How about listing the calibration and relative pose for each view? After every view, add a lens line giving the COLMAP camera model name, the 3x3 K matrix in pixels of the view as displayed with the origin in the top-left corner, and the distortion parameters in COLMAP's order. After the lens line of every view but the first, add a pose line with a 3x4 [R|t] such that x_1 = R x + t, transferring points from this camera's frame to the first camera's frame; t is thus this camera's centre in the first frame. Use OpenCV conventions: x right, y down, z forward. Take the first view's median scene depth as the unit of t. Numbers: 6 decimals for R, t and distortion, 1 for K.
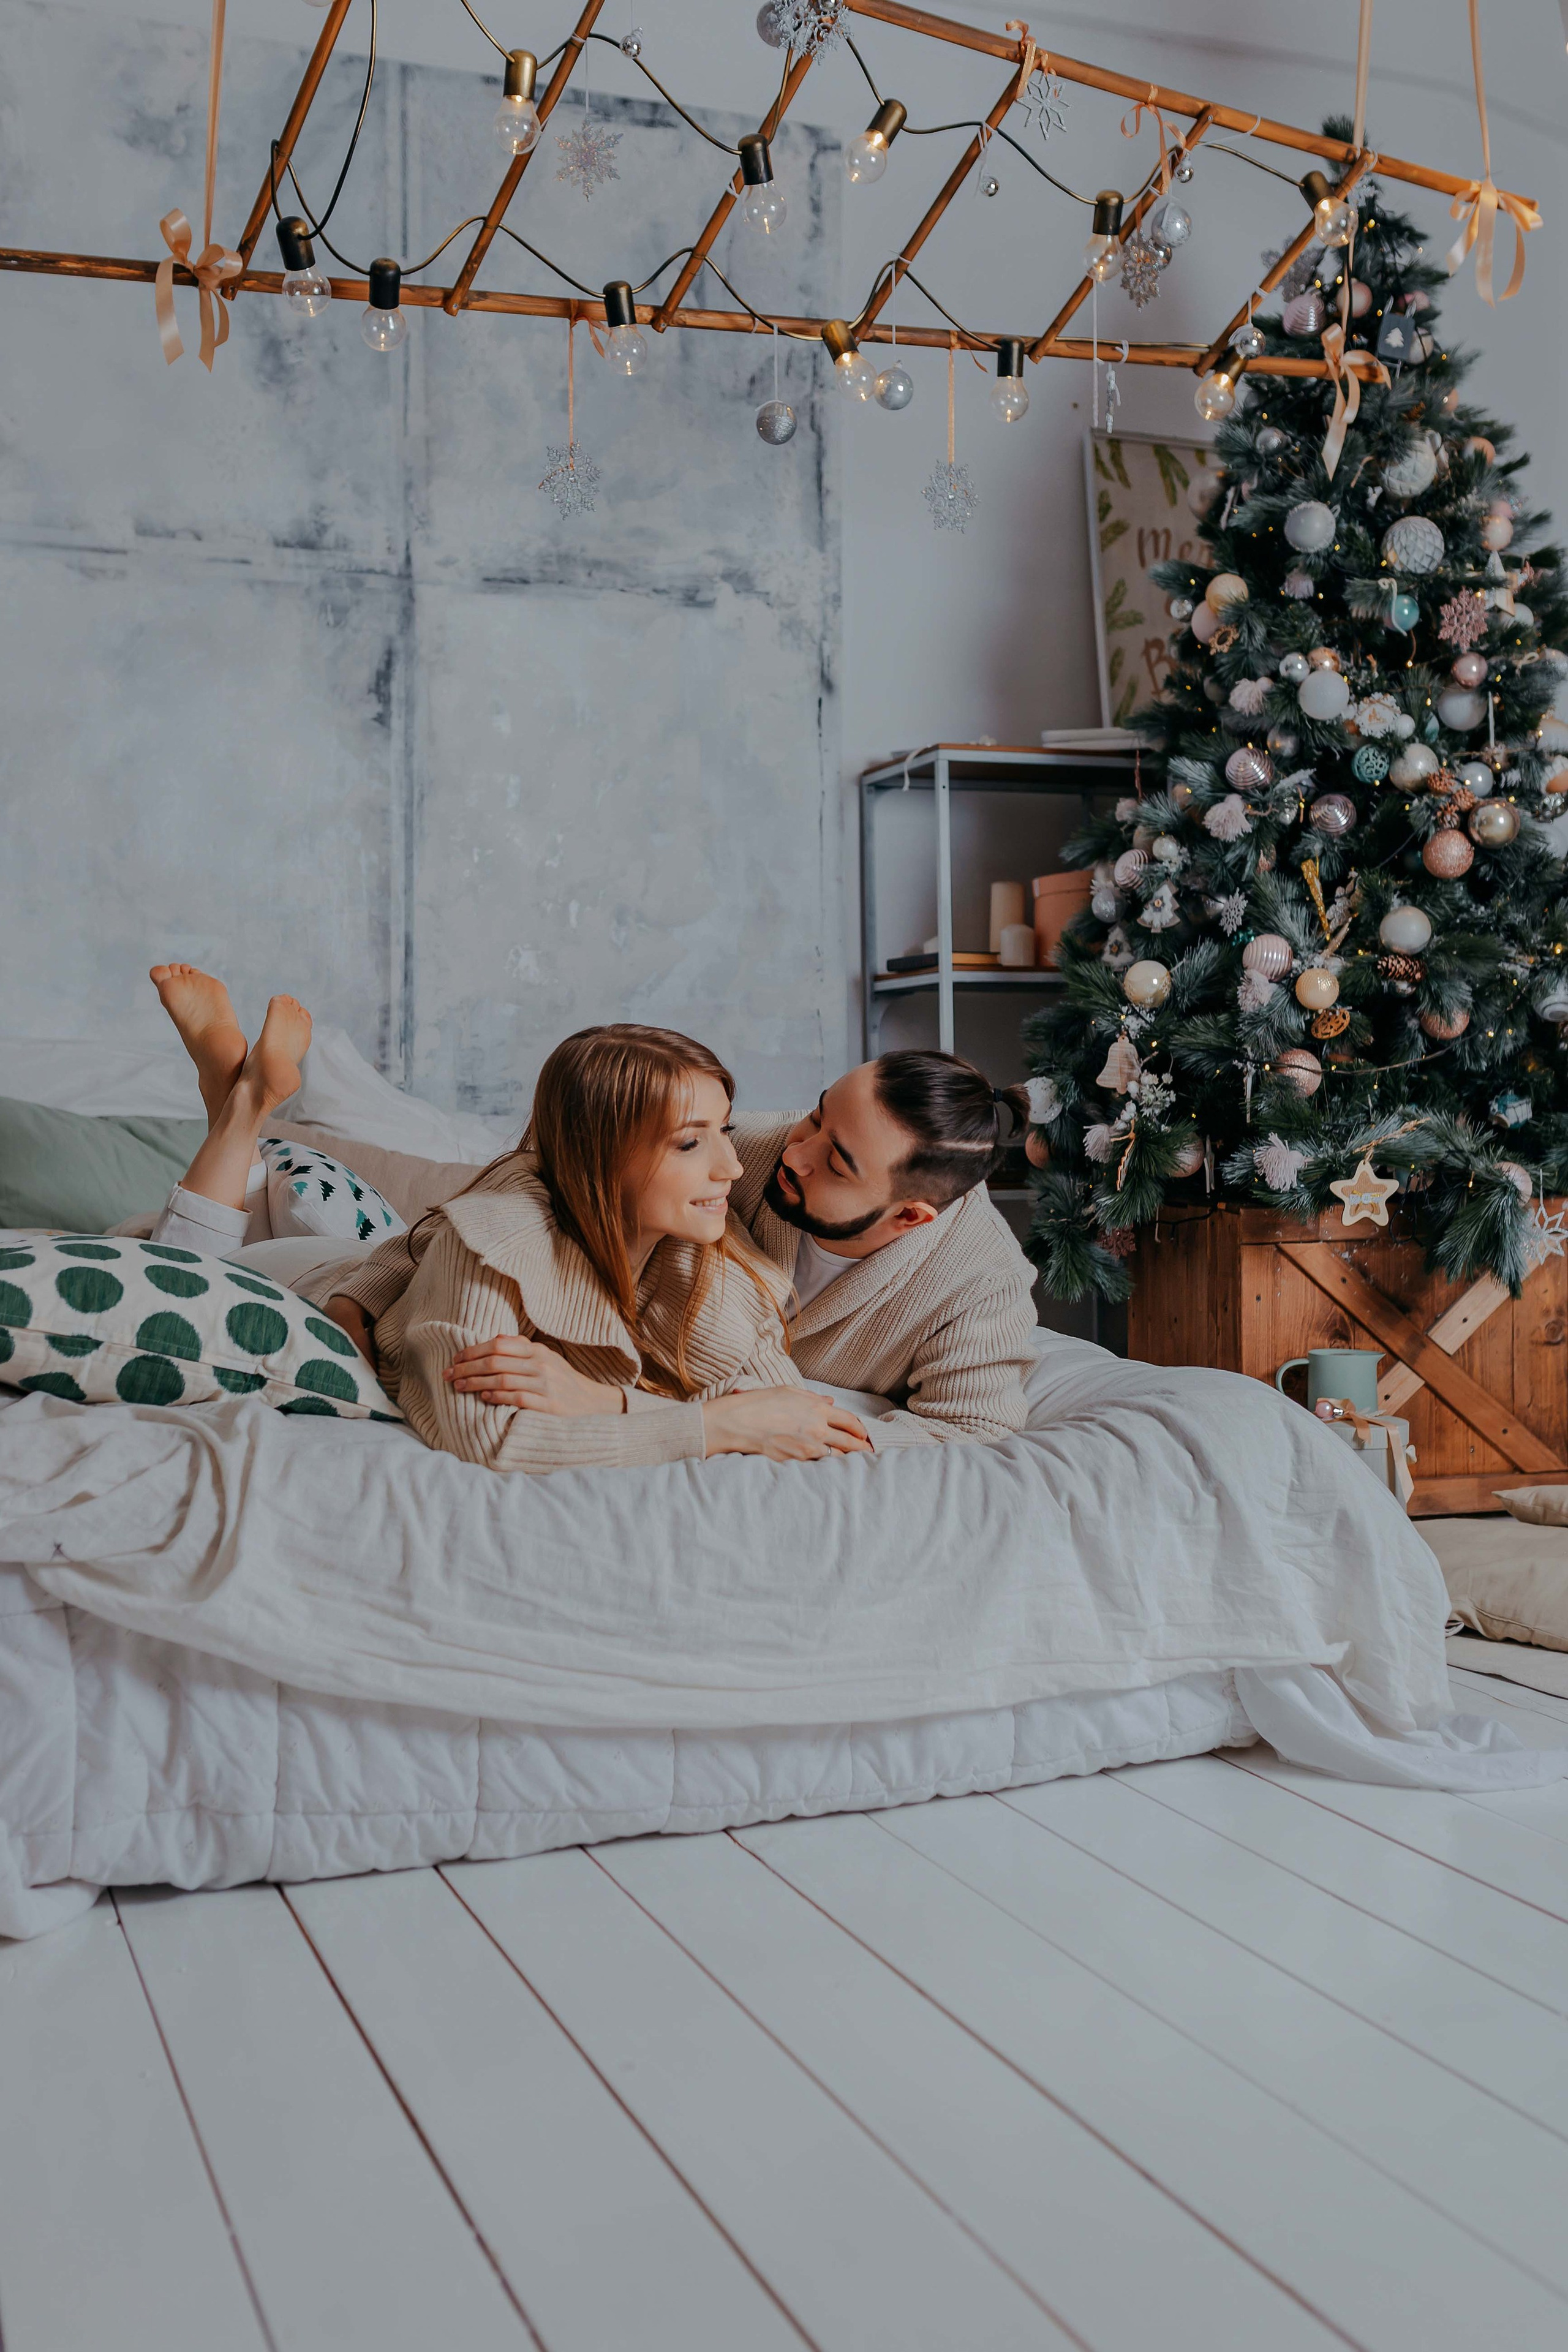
lens RADIAL K [[2596.5, 0, 783.8], [0, 2596.5, 1233.0], [0, 0, 1]] dist [0.001327, -0.004075]
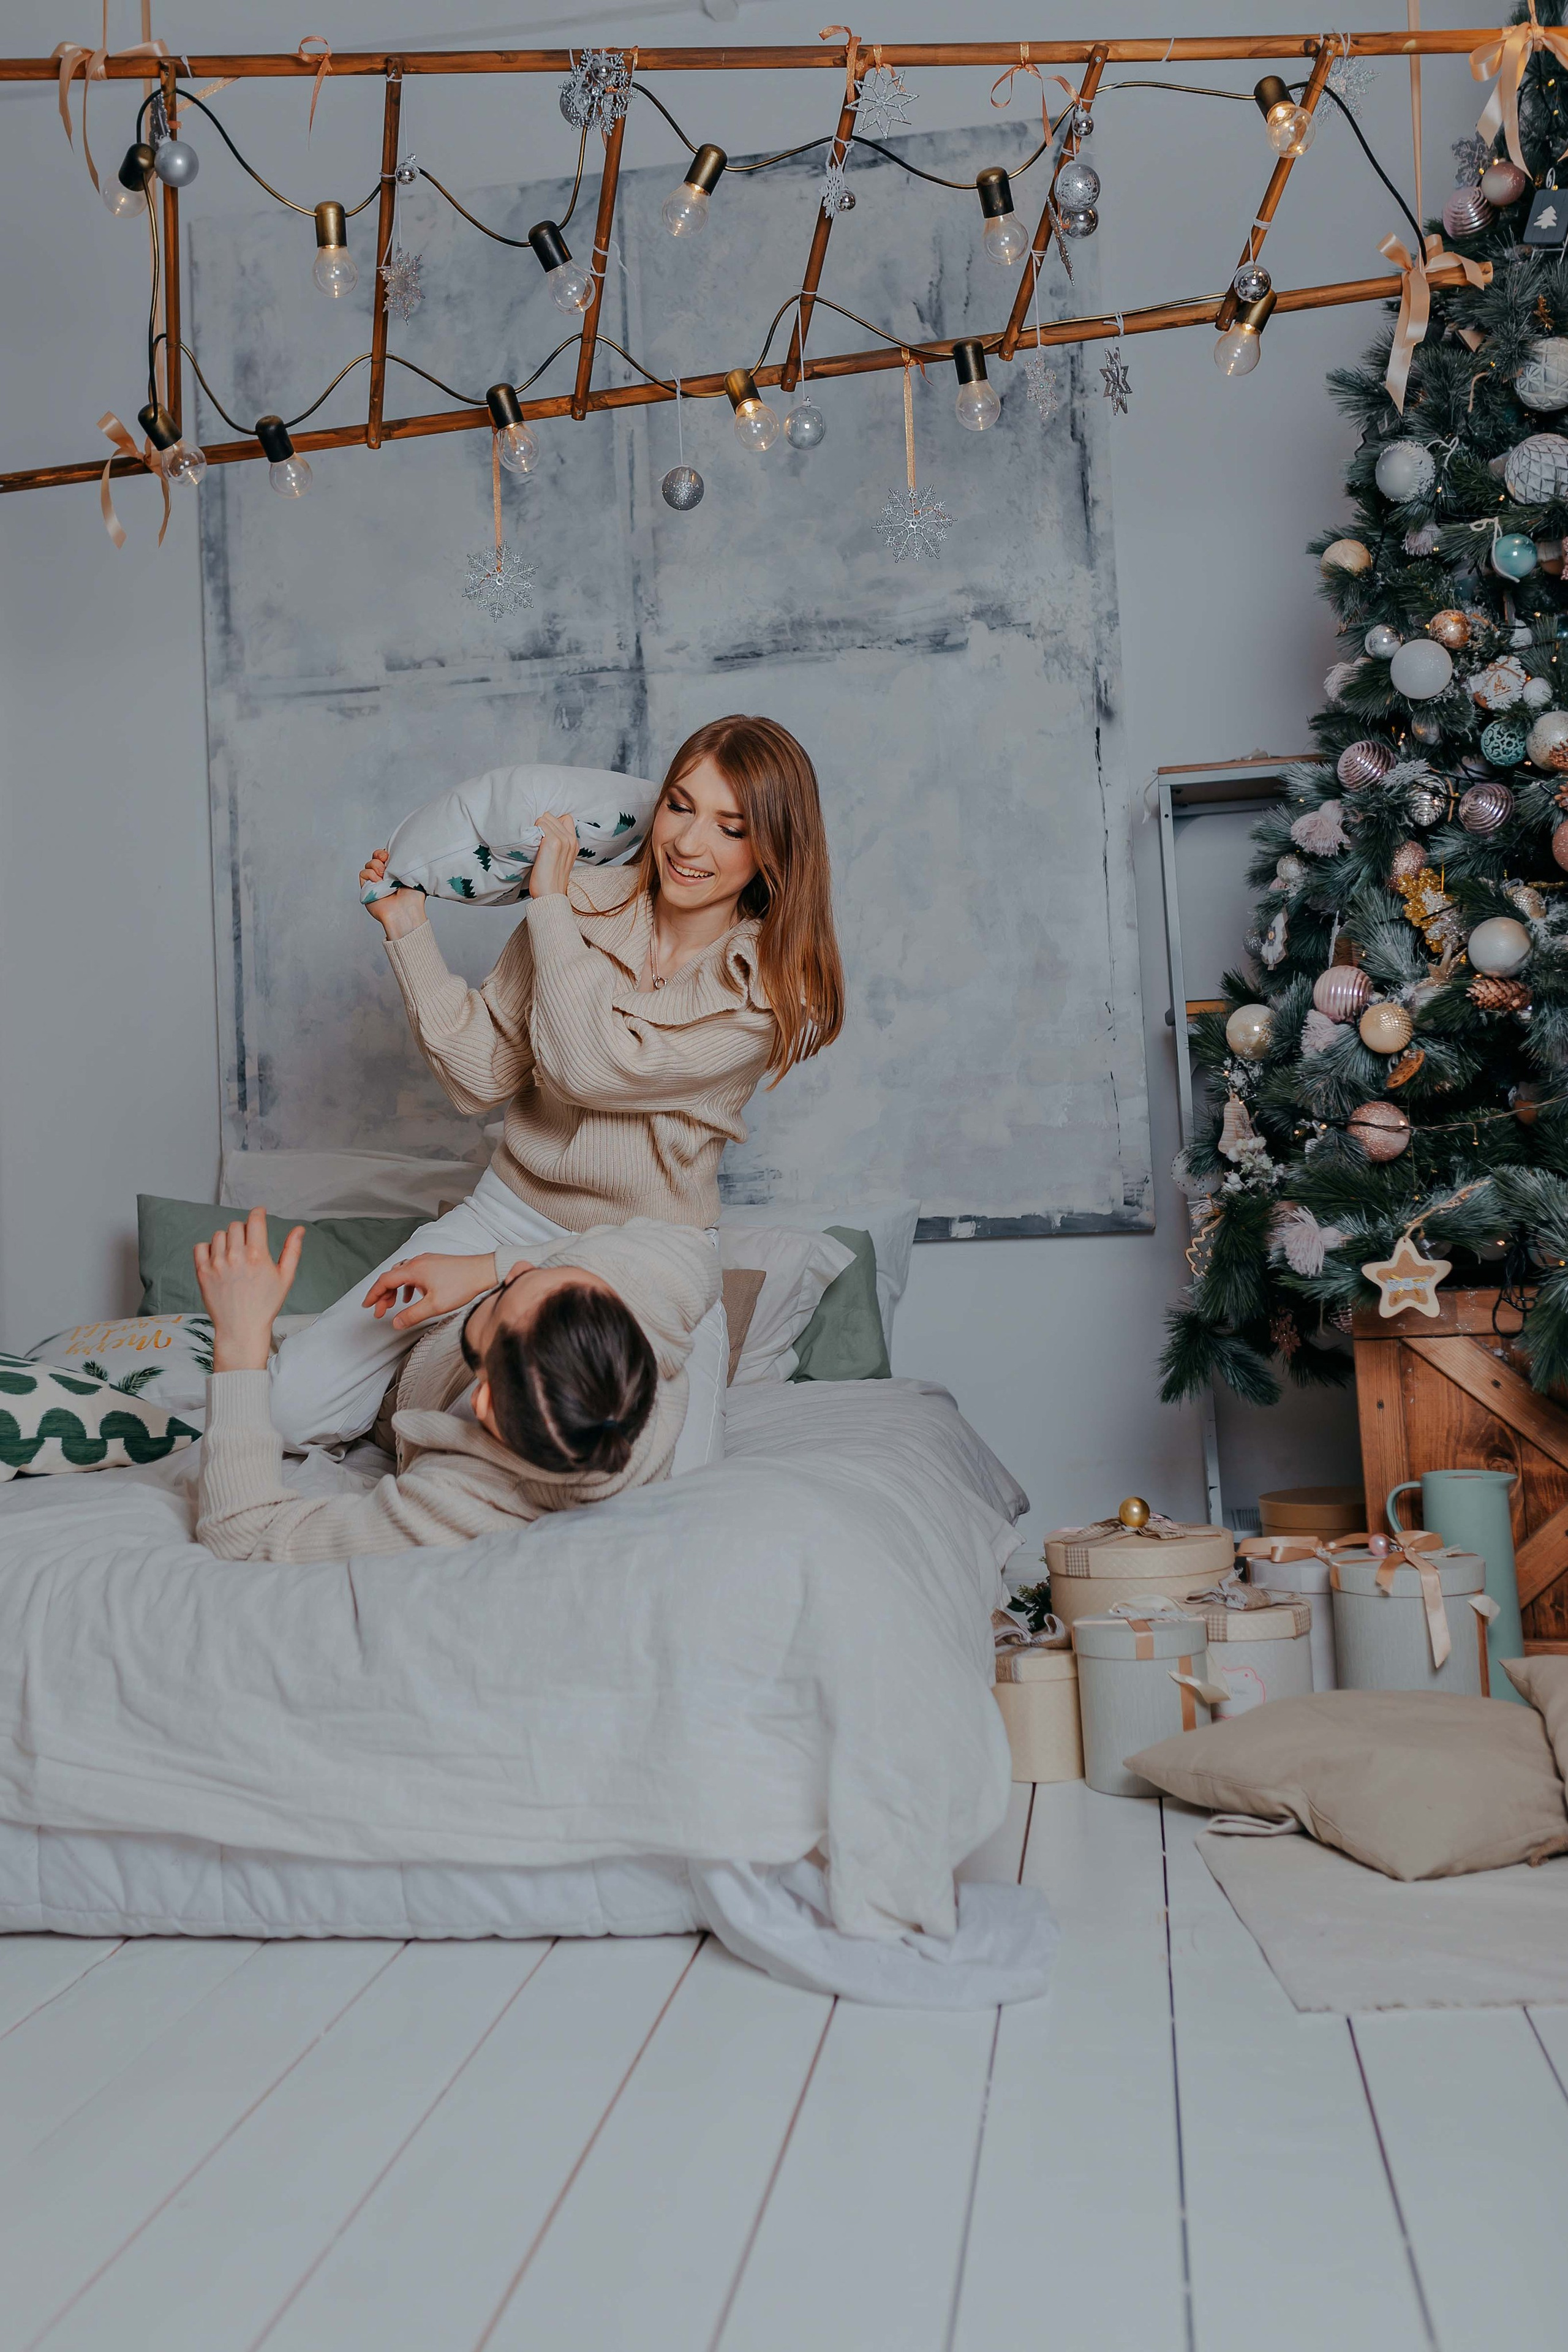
lens RADIAL K [[2897.4, 0, 782.5], [0, 2897.4, 1086.8], [0, 0, 1]] dist [0.005543, 0.003746]
pose [[0.813029, -0.052770, -0.579828, 0.544714], [0.010771, 0.997077, -0.075641, -0.007699], [0.582124, 0.055253, 0.811220, 0.138449]]
